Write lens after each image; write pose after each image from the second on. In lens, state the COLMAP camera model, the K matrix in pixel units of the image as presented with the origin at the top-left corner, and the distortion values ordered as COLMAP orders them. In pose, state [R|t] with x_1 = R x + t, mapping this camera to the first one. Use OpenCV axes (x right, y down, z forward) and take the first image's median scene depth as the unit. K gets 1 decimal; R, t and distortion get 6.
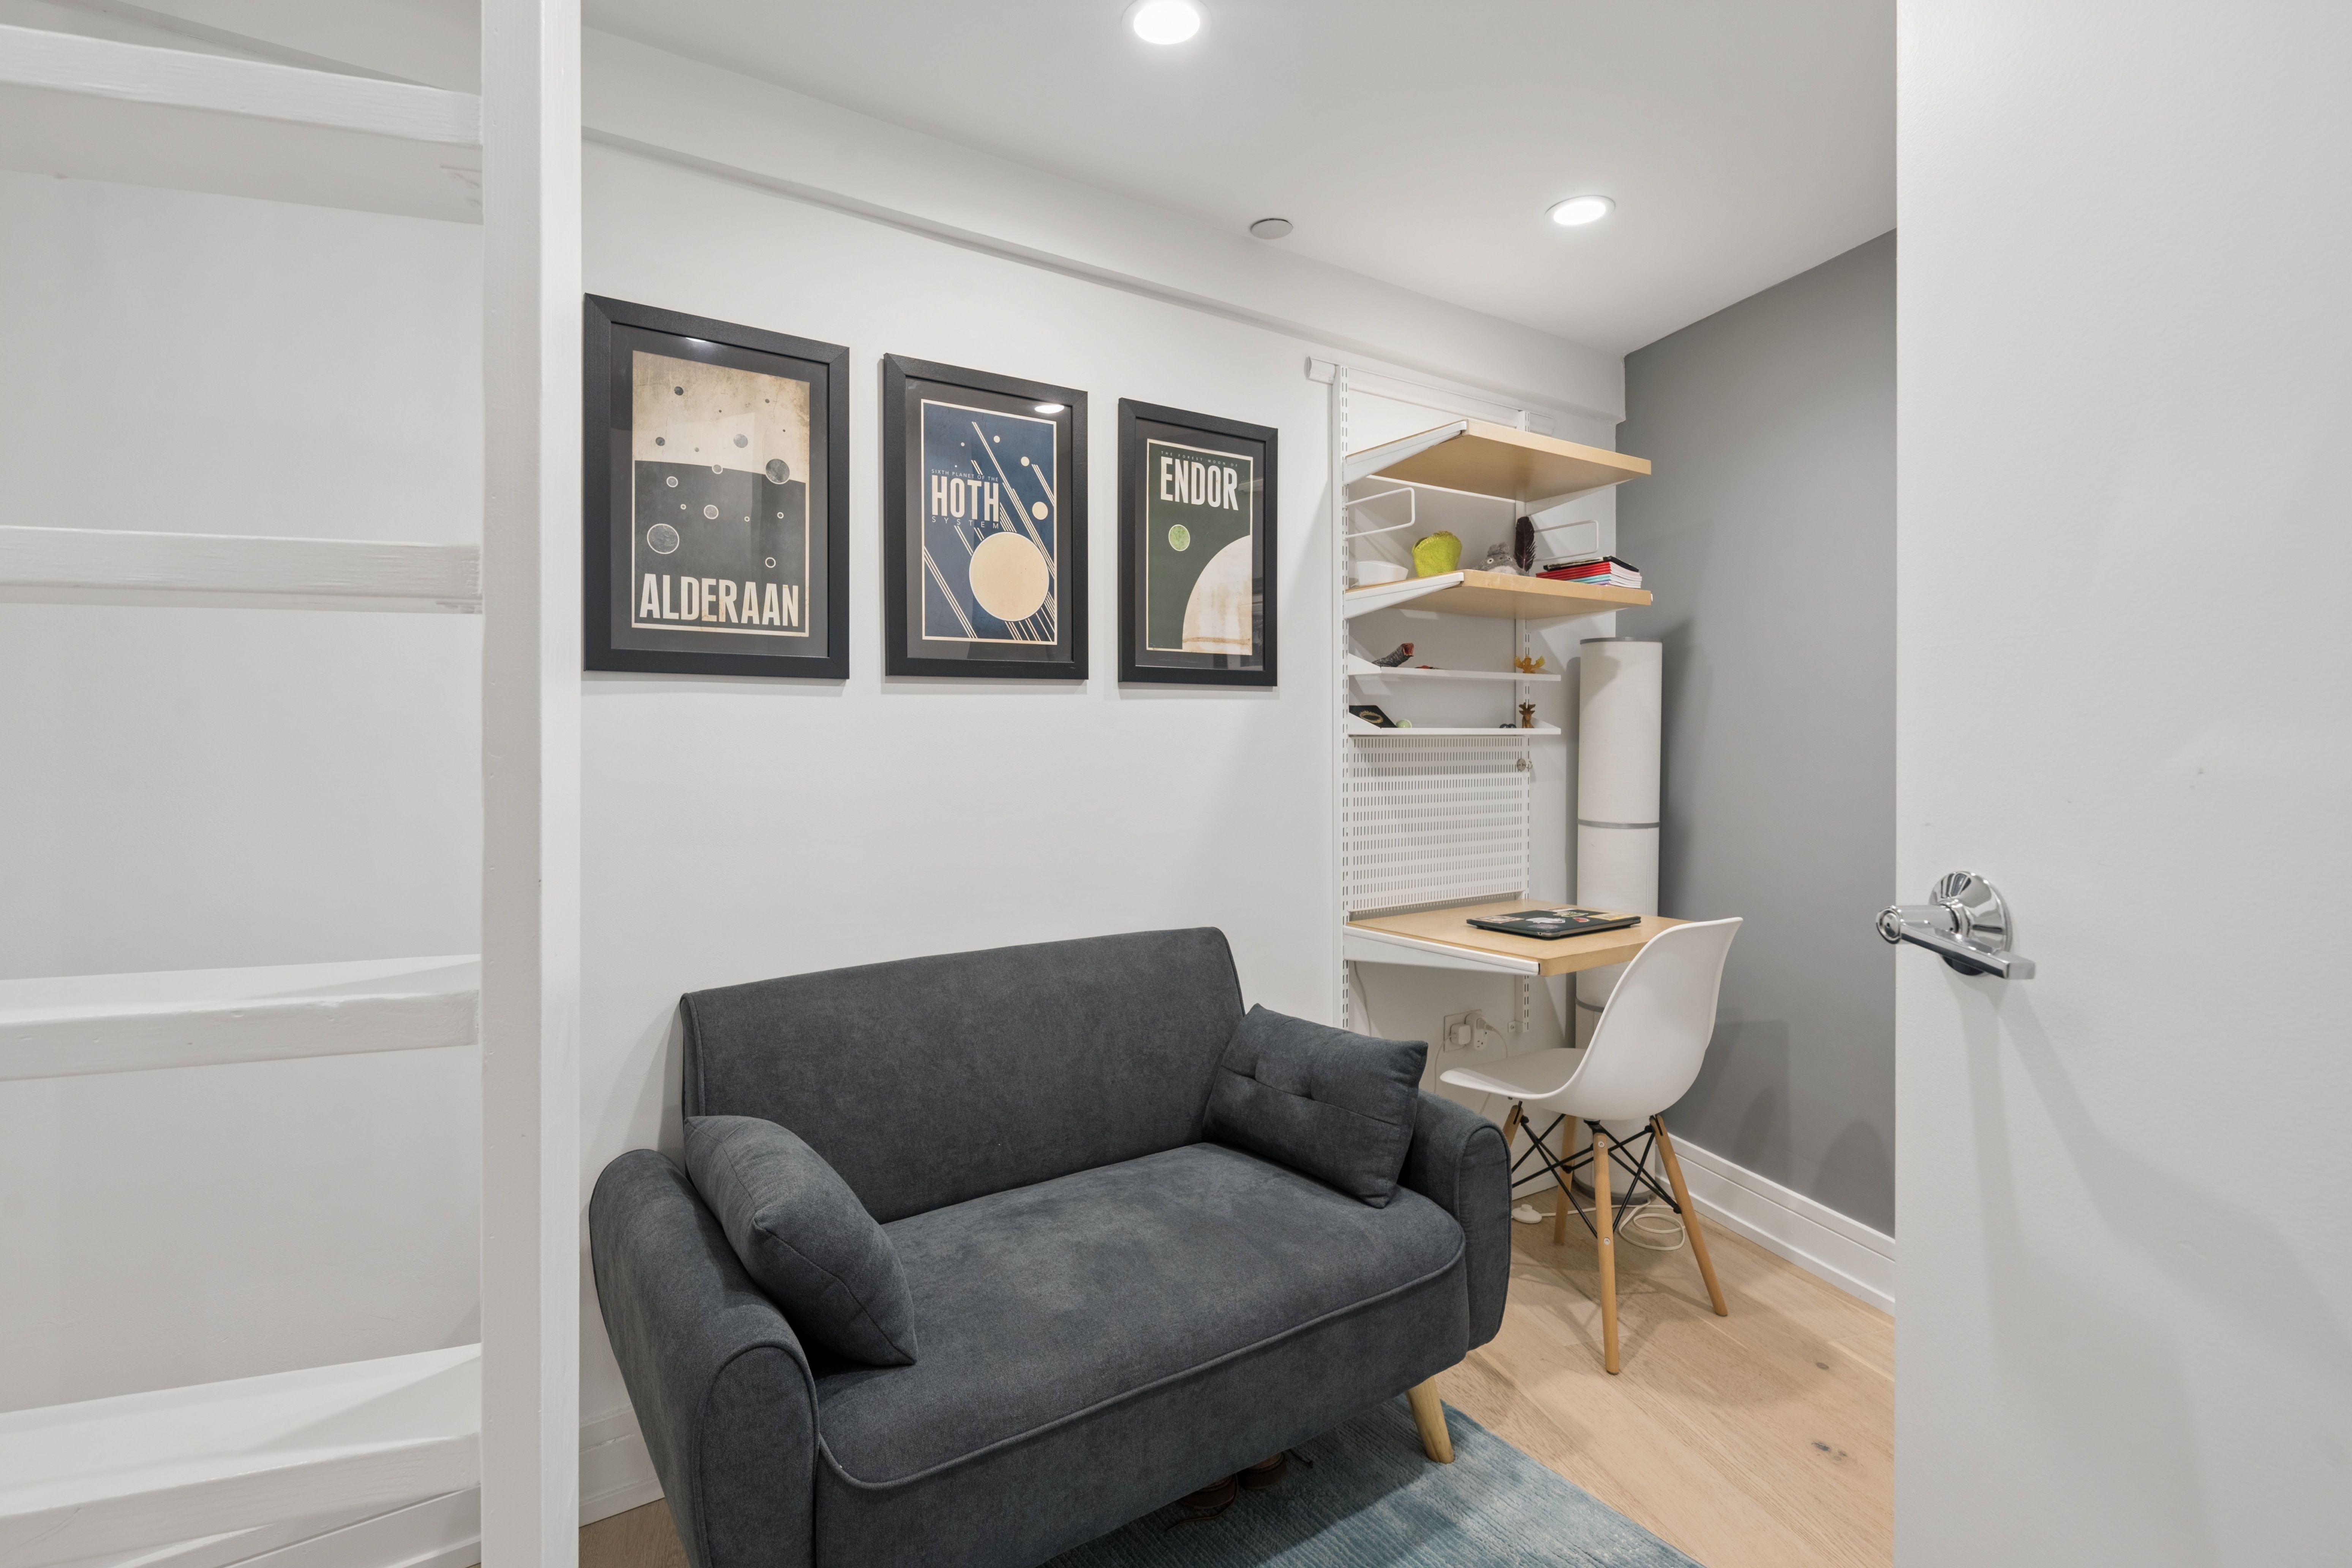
lens RADIAL K [[1116.5, 0, 1184.7], [0, 1116.5, 750.0], [0, 0, 1]] dist [-0.001226, 0.000304]
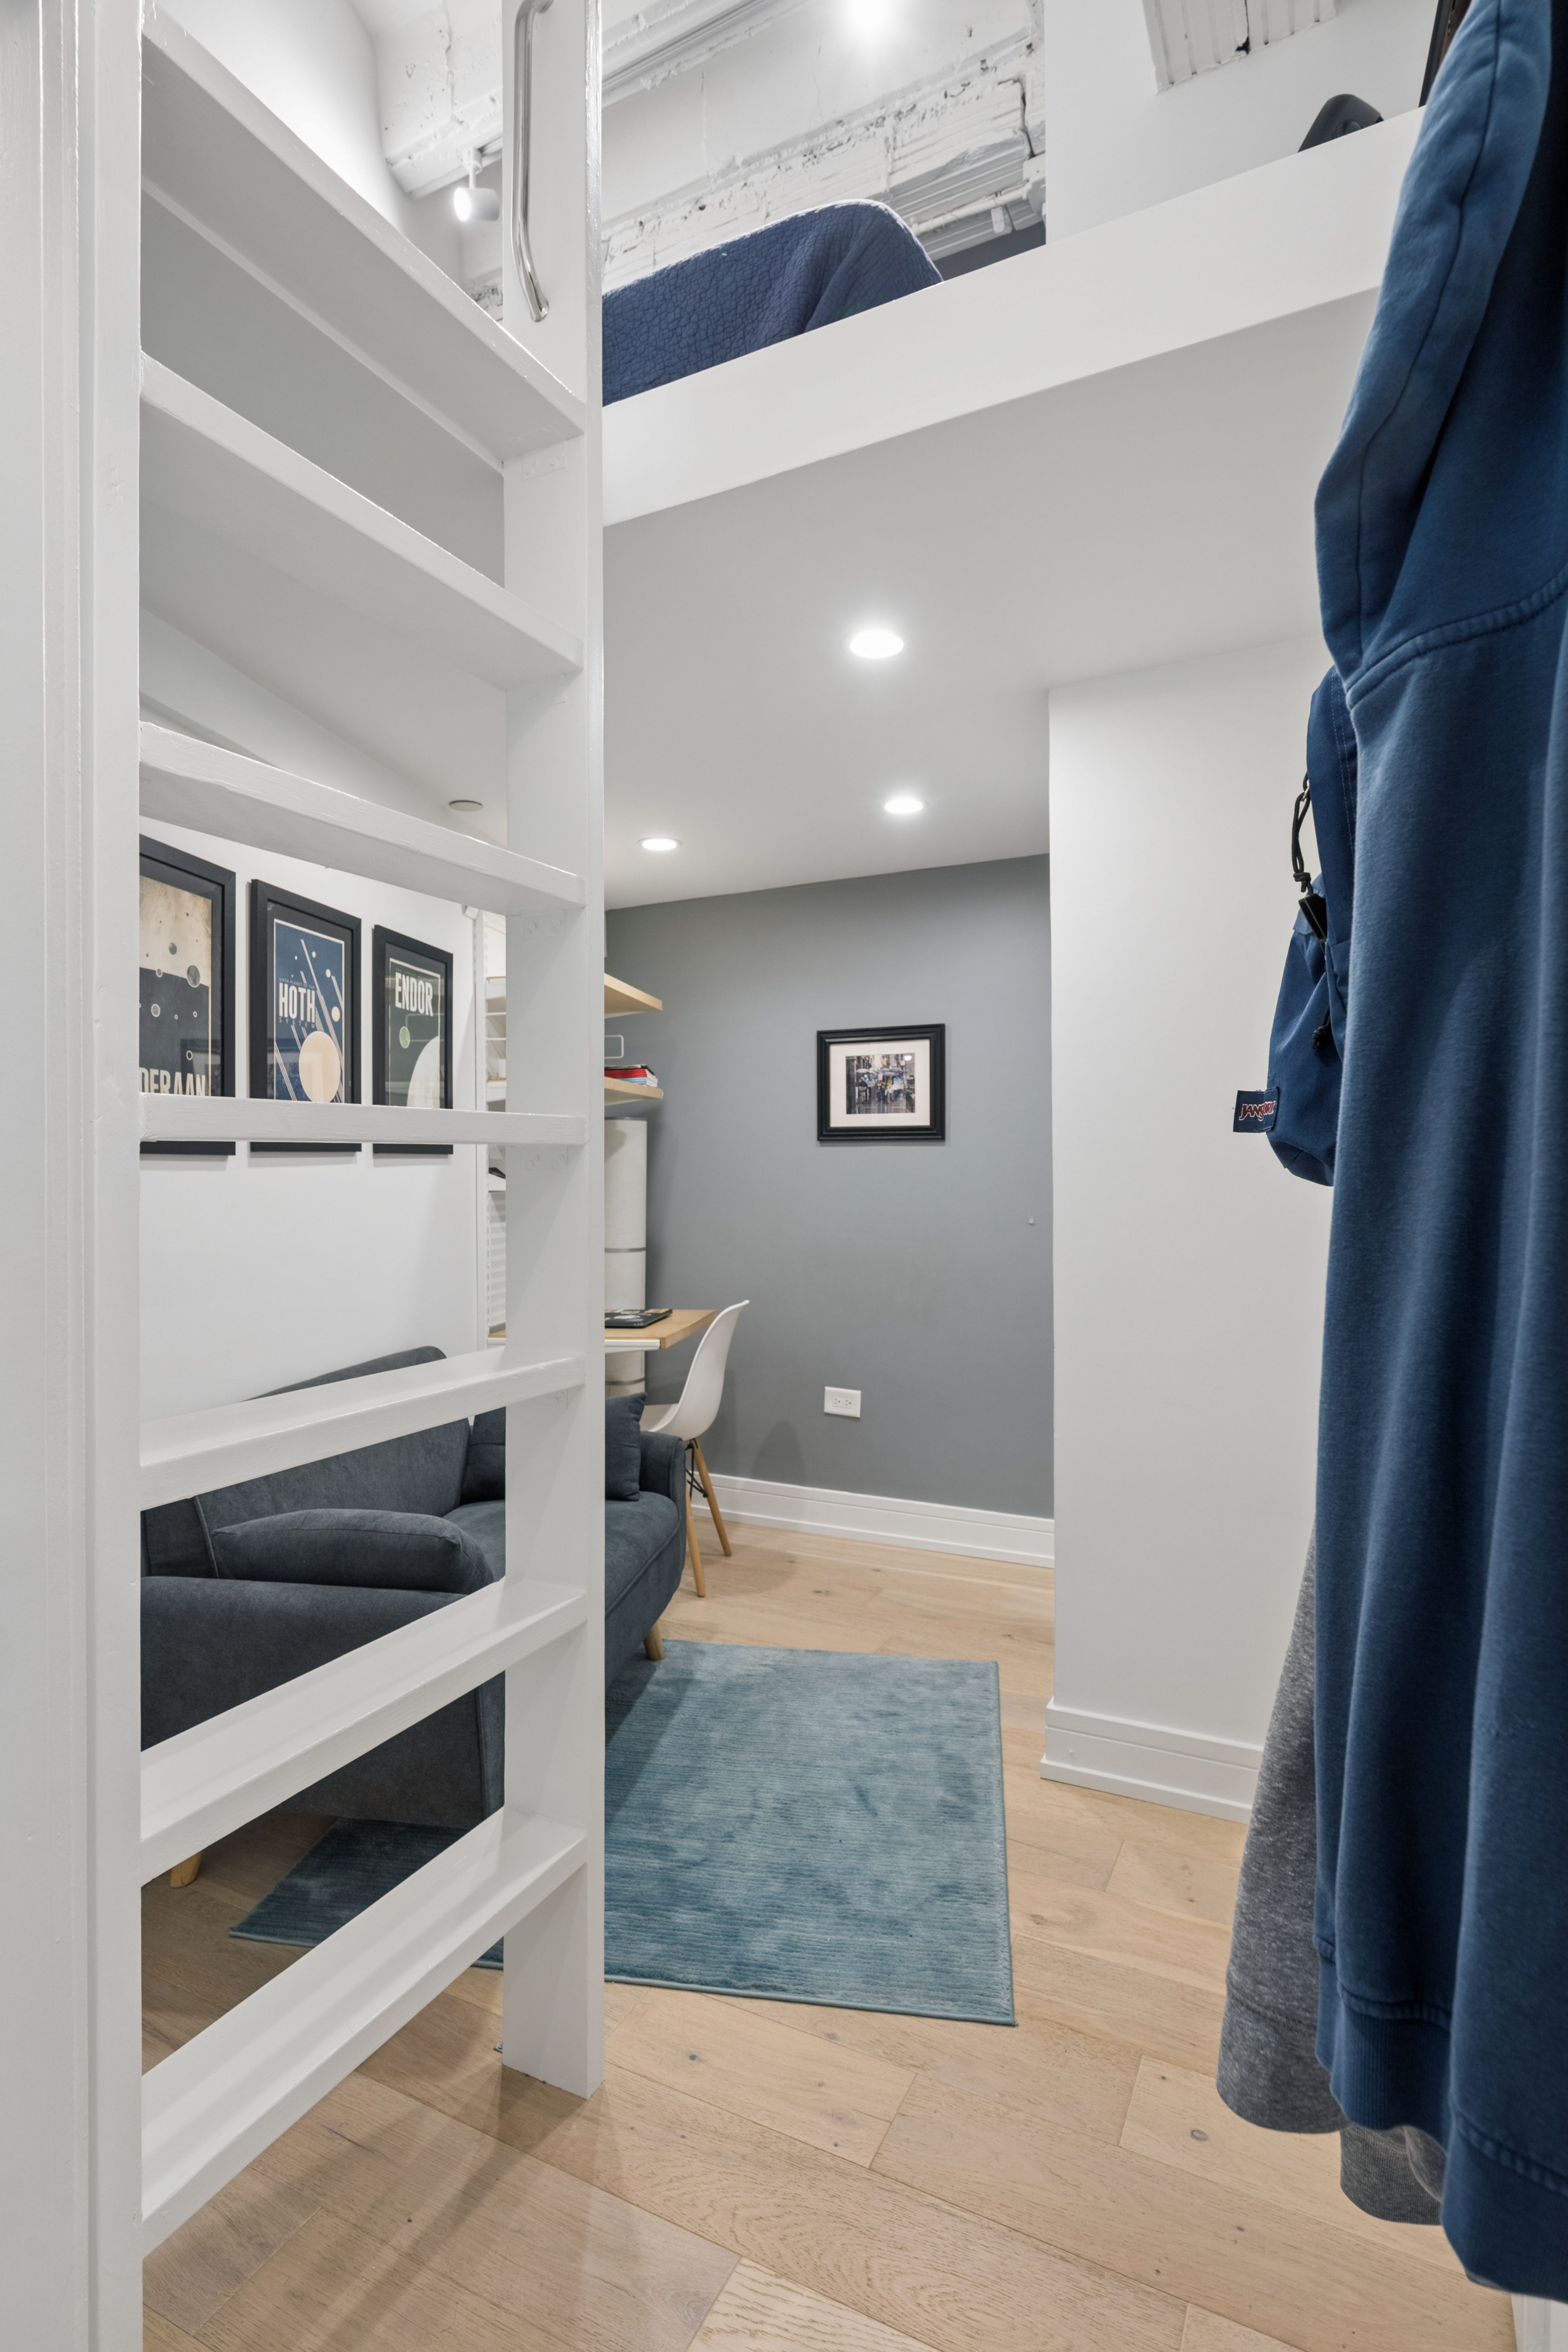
lens RADIAL K [[1156.9, 0, 784.0], [0, 1156.9, 1176.0], [0, 0, 1]] dist [-0.001316, 0.000300]
pose [[0.705119, -0.009264, 0.709028, -0.694438], [0.014344, 0.999896, -0.001201, -0.029815], [-0.708943, 0.011017, 0.705179, -0.239000]]
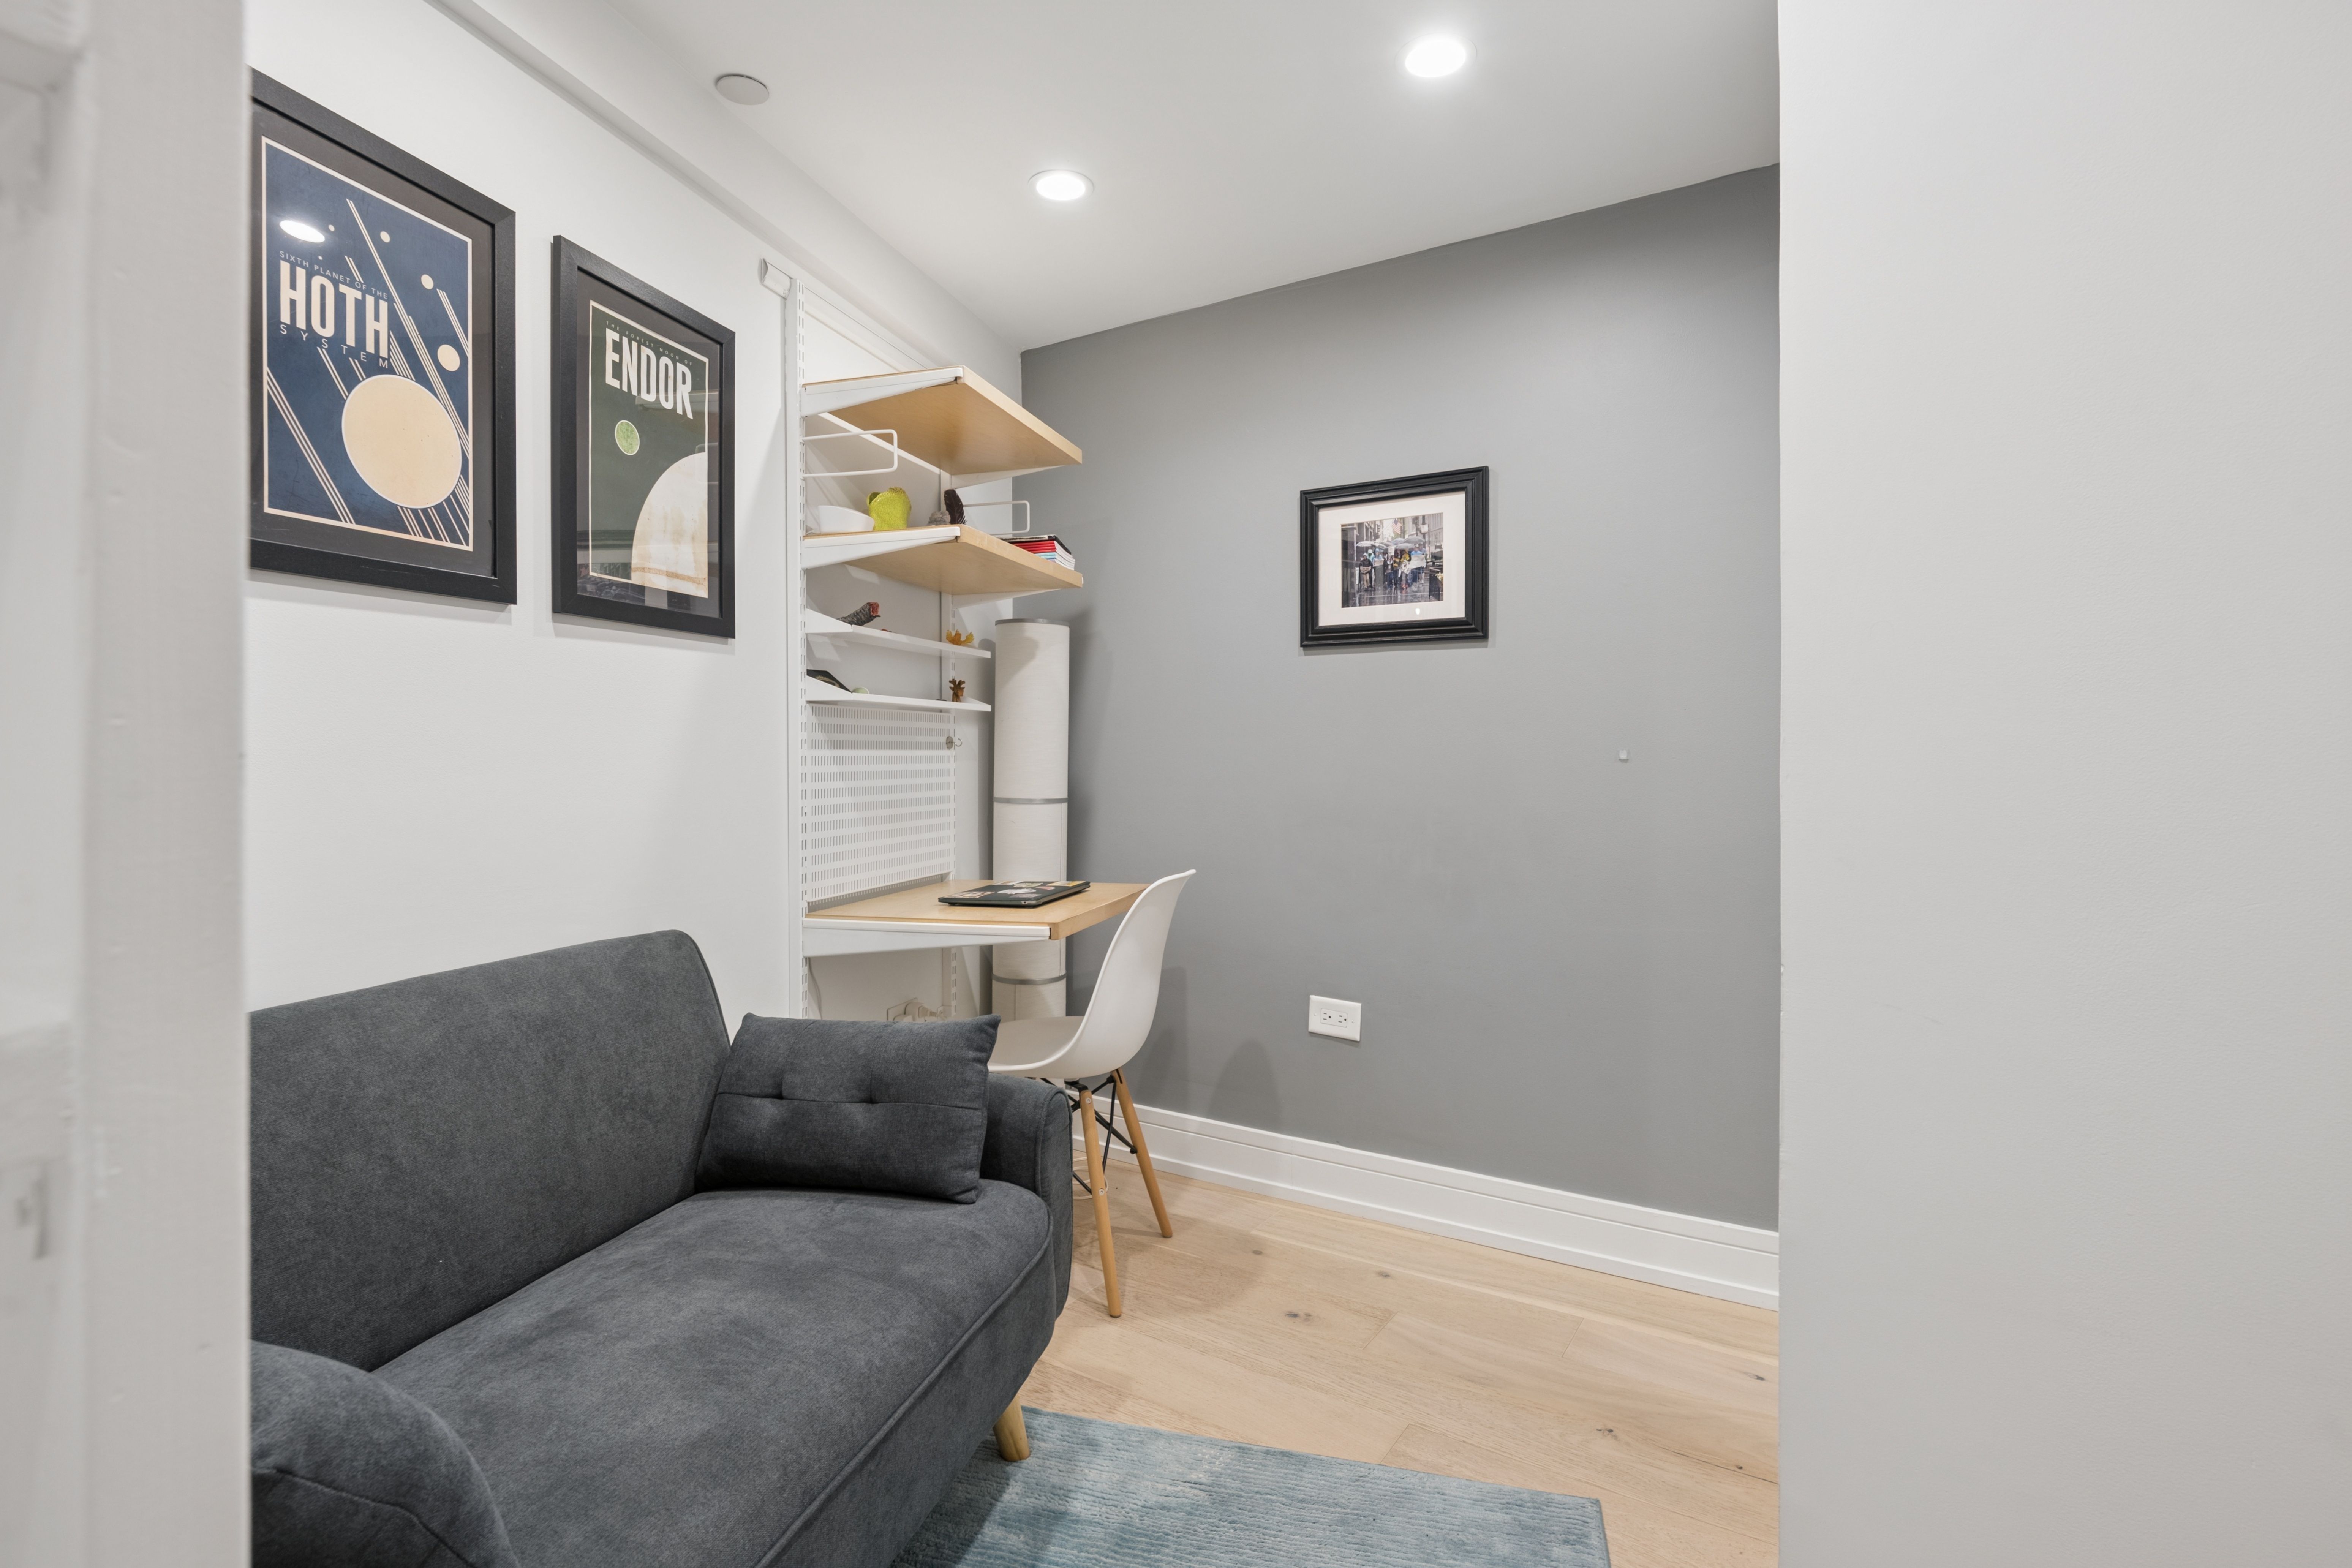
lens RADIAL K [[1109.9, 0, 1179.8], [0, 1109.9, 763.7], [0, 0, 1]] dist [-0.001900, 0.000107]
pose [[0.770417, -0.006850, 0.637504, -0.226629], [0.010302, 0.999945, -0.001705, 0.049527], [-0.637457, 0.007881, 0.770445, 0.169221]]
